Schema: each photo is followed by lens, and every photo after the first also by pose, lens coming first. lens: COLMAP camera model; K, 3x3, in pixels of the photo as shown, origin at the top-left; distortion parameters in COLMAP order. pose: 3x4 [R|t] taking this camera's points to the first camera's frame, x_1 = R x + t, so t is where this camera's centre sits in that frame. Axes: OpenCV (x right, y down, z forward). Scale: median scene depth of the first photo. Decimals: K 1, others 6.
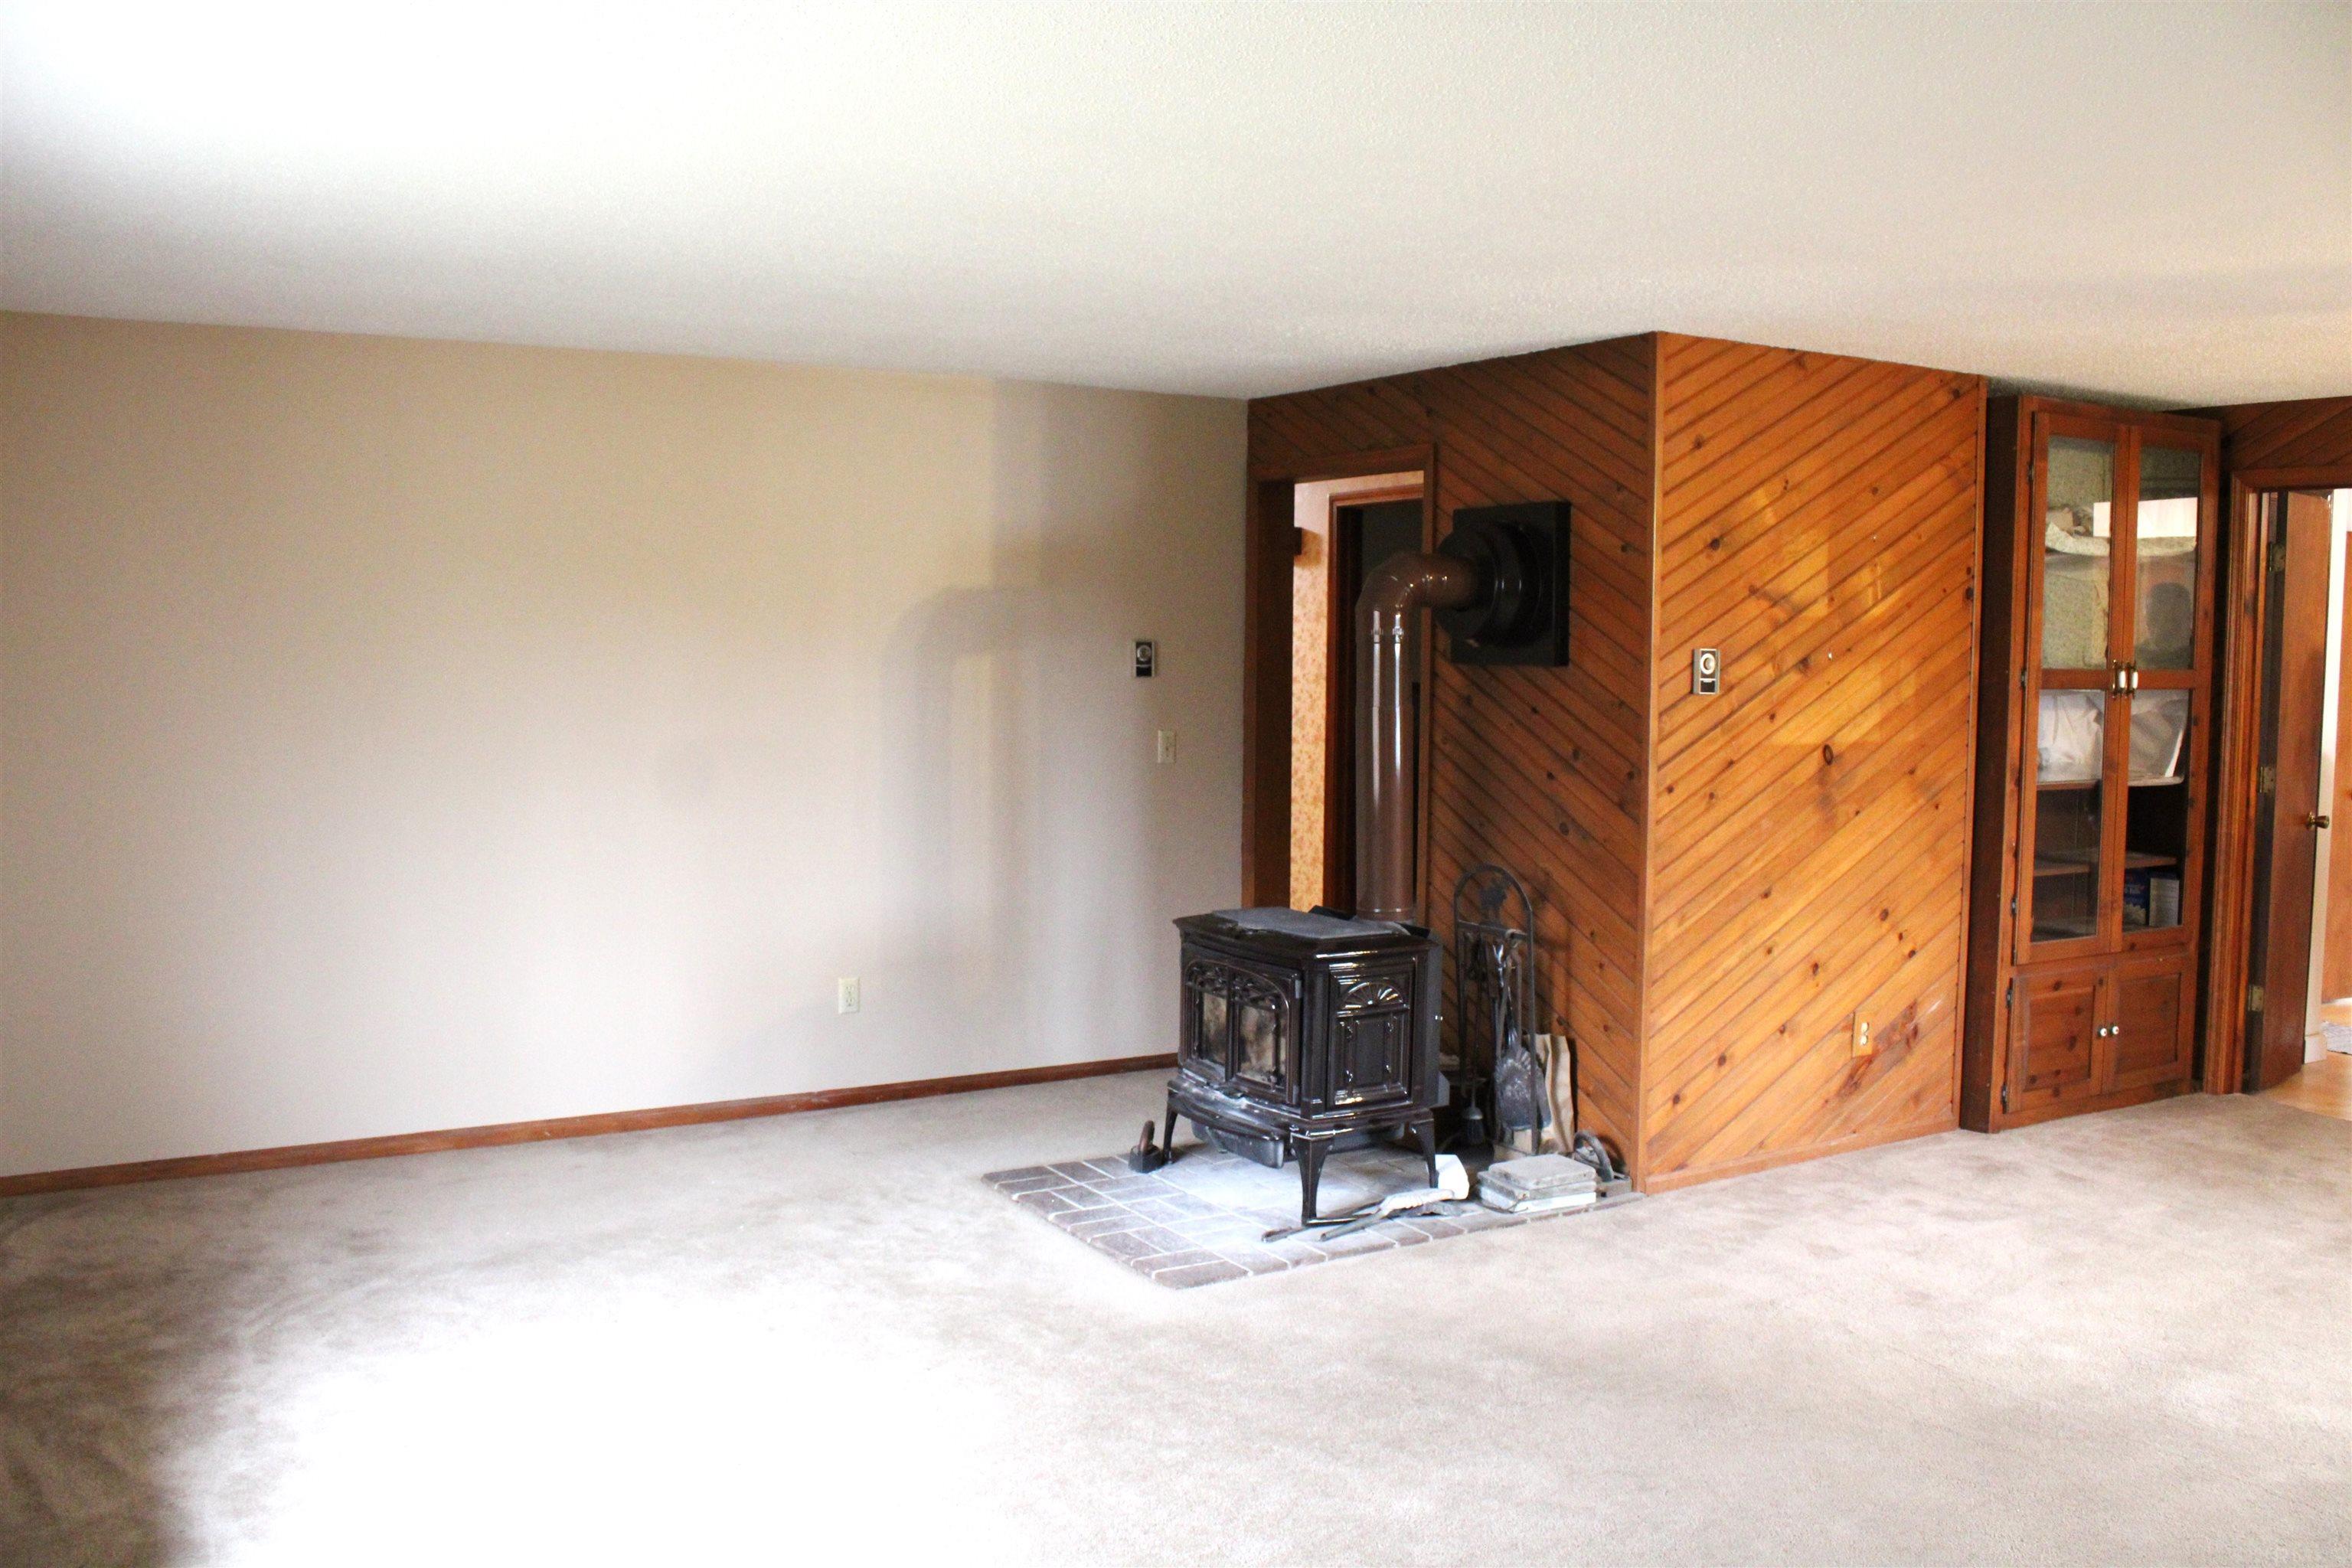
lens RADIAL K [[1957.9, 0, 1176.0], [0, 1957.9, 784.0], [0, 0, 1]] dist [-0.175552, 0.173534]
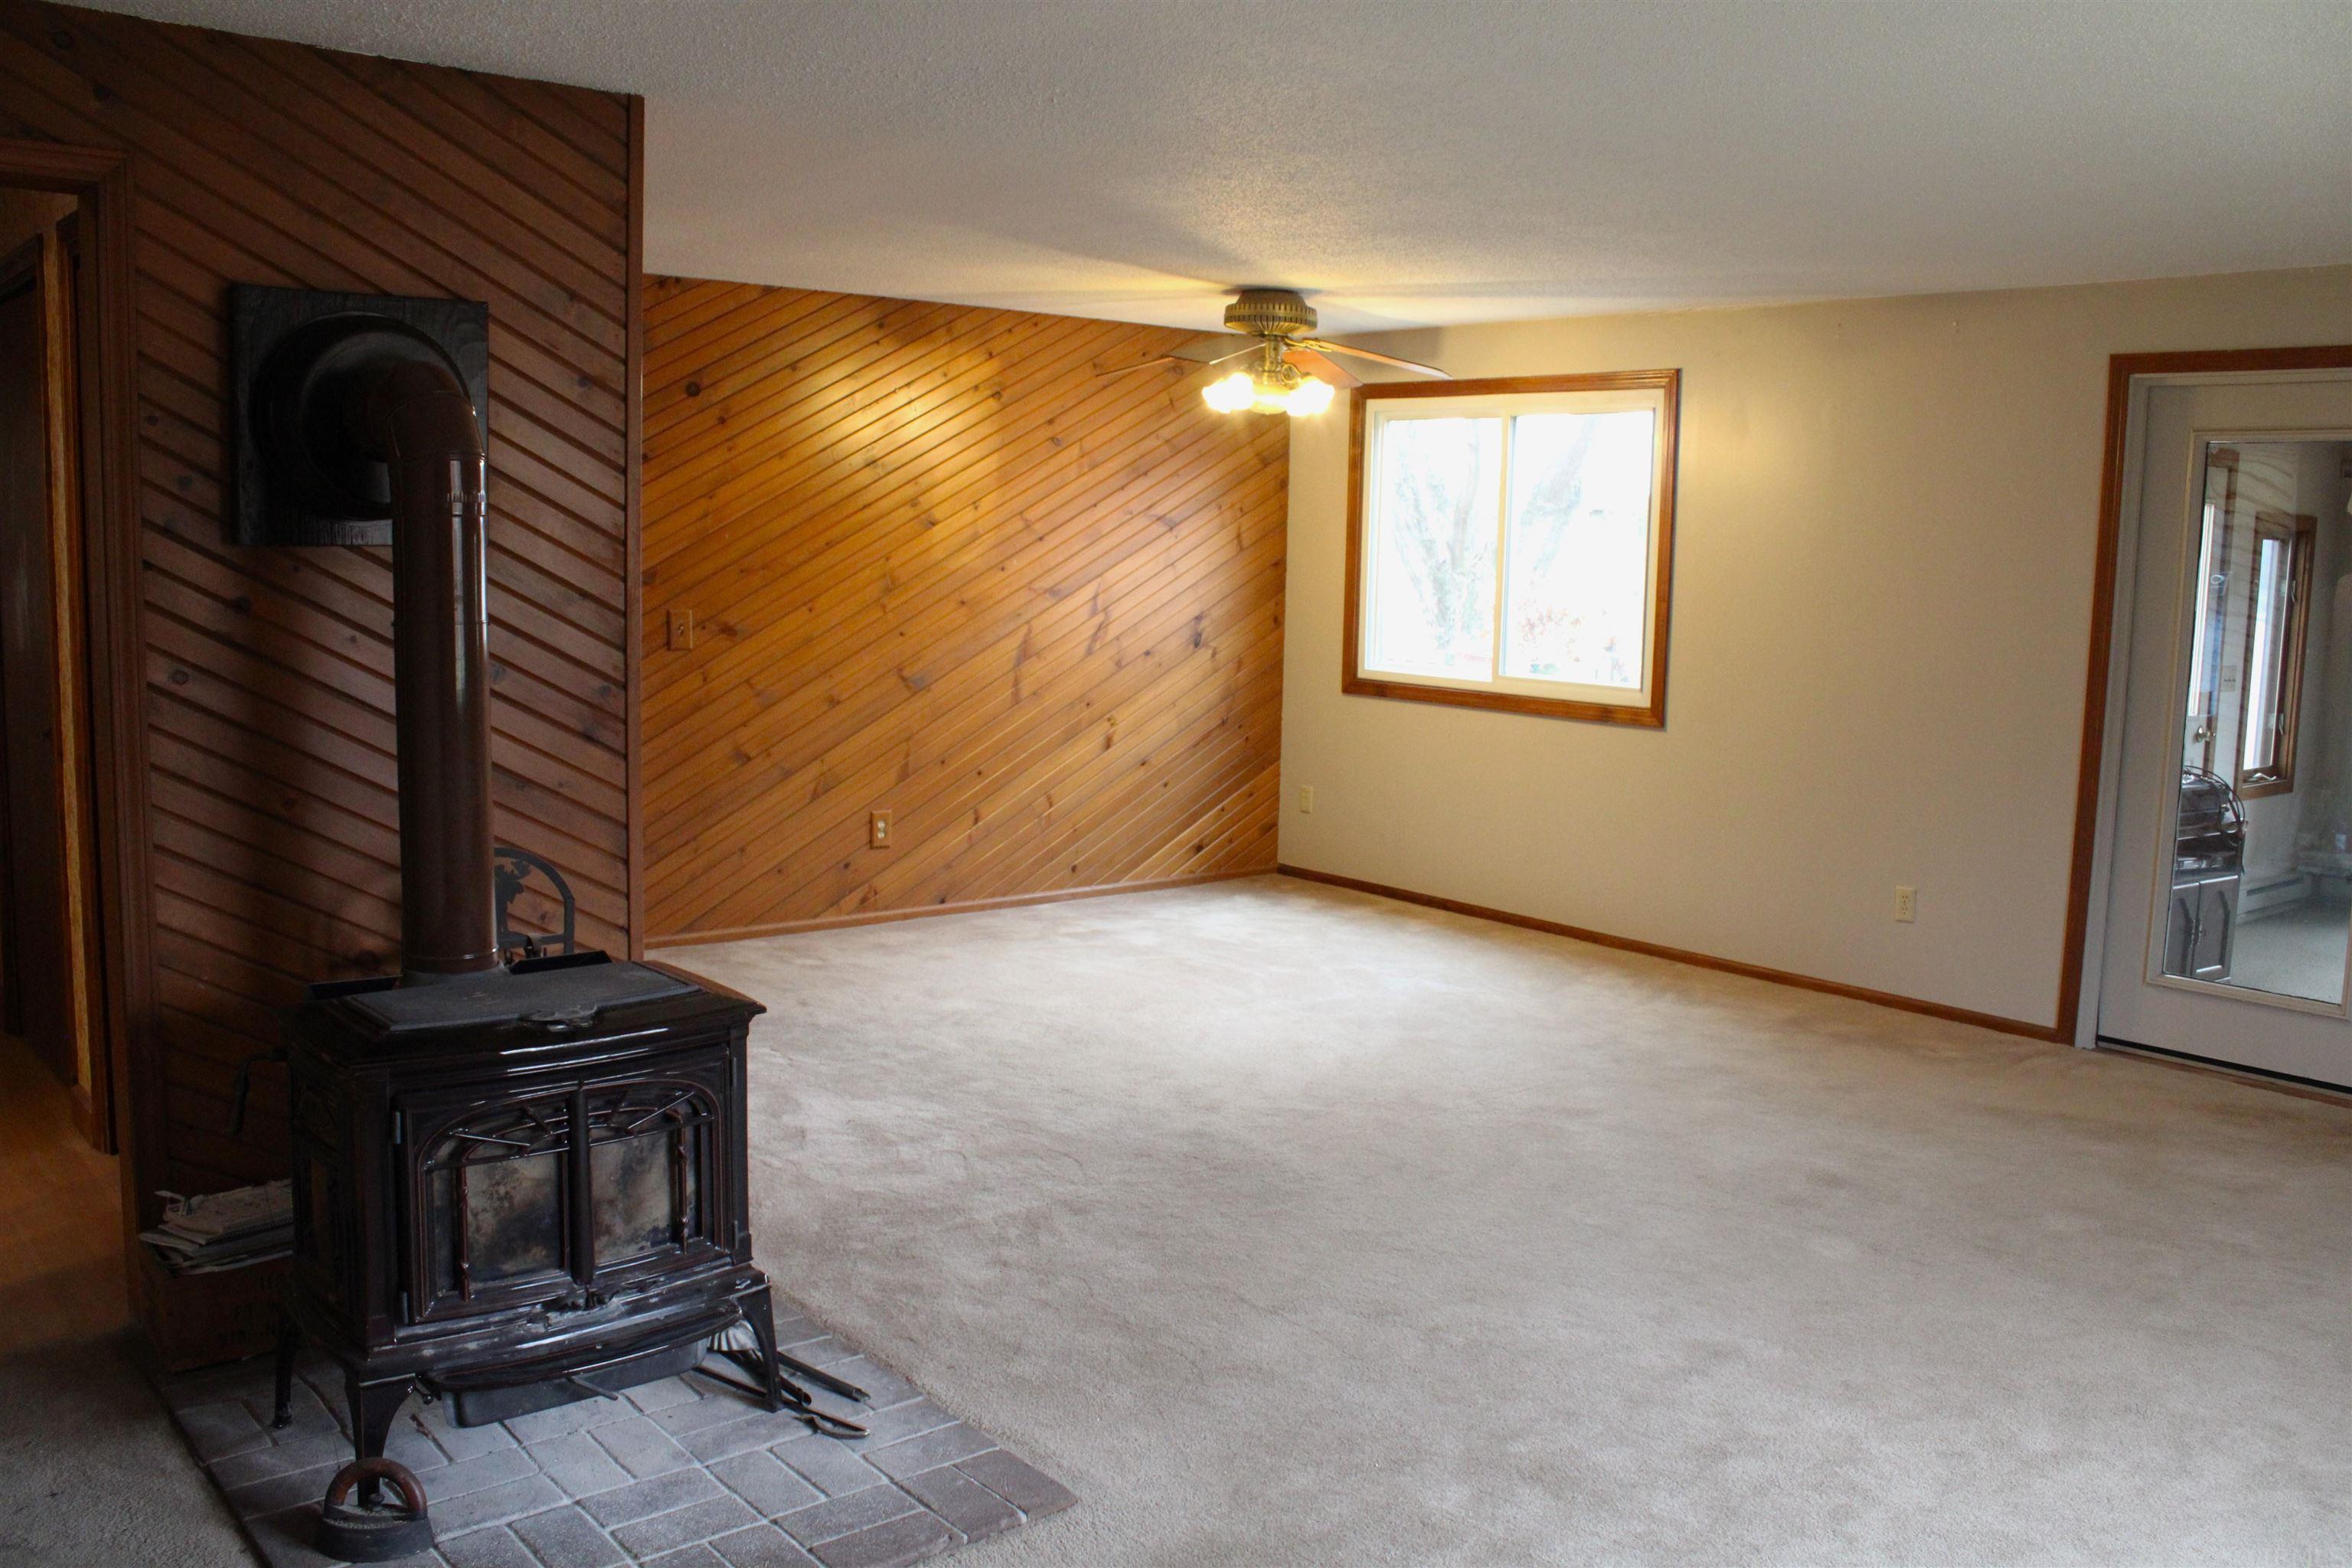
lens RADIAL K [[1957.9, 0, 1176.0], [0, 1957.9, 784.0], [0, 0, 1]] dist [-0.175552, 0.173534]
pose [[-0.128744, -0.136754, 0.982203, -0.530752], [0.044788, 0.988633, 0.143520, -0.067046], [-0.990666, 0.062468, -0.121156, 0.884929]]
